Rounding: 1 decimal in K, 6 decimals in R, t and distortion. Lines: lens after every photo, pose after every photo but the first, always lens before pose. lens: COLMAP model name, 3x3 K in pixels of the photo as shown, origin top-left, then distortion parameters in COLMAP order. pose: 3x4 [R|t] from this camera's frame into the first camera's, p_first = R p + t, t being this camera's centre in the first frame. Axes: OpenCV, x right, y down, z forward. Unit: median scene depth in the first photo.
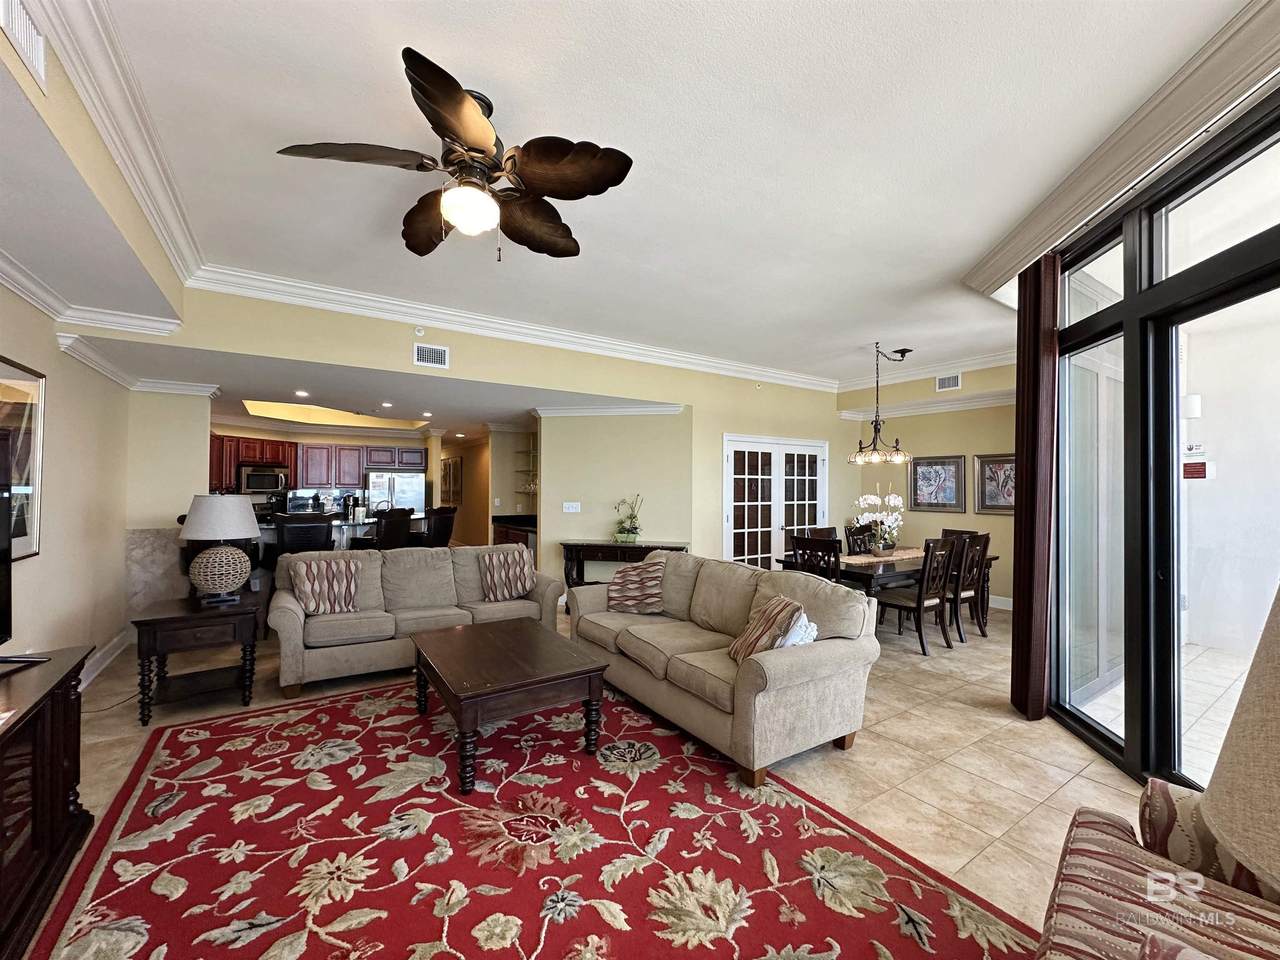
lens RADIAL K [[518.4, 0, 635.9], [0, 518.4, 485.7], [0, 0, 1]] dist [-0.003662, -0.000386]
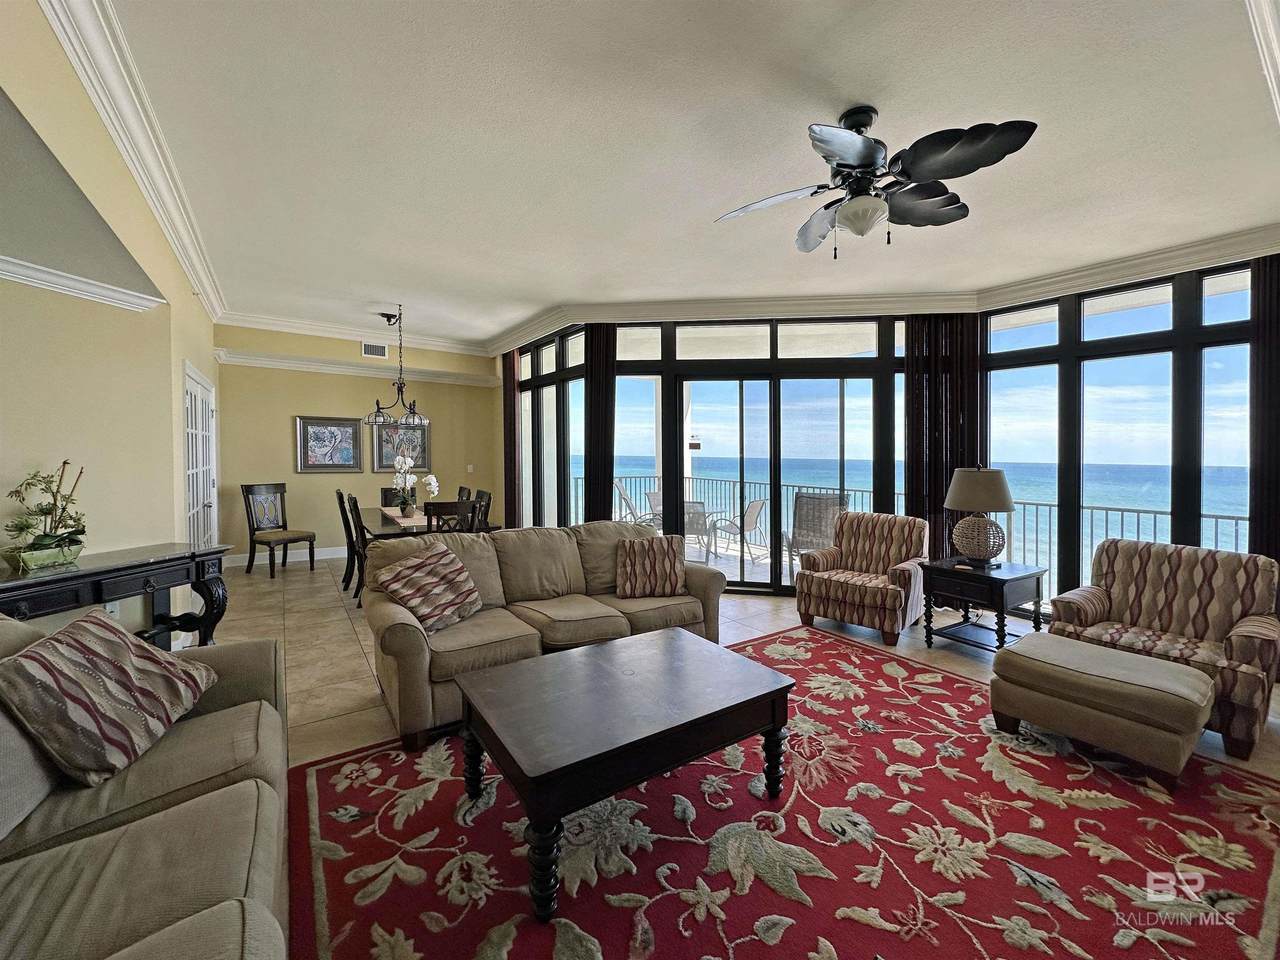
lens RADIAL K [[518.4, 0, 631.7], [0, 518.4, 460.1], [0, 0, 1]] dist [-0.003662, -0.000386]
pose [[-0.013819, -0.017175, 0.999757, -1.377263], [-0.015637, 0.999734, 0.016958, -0.000703], [-0.999782, -0.015399, -0.014084, 1.440042]]
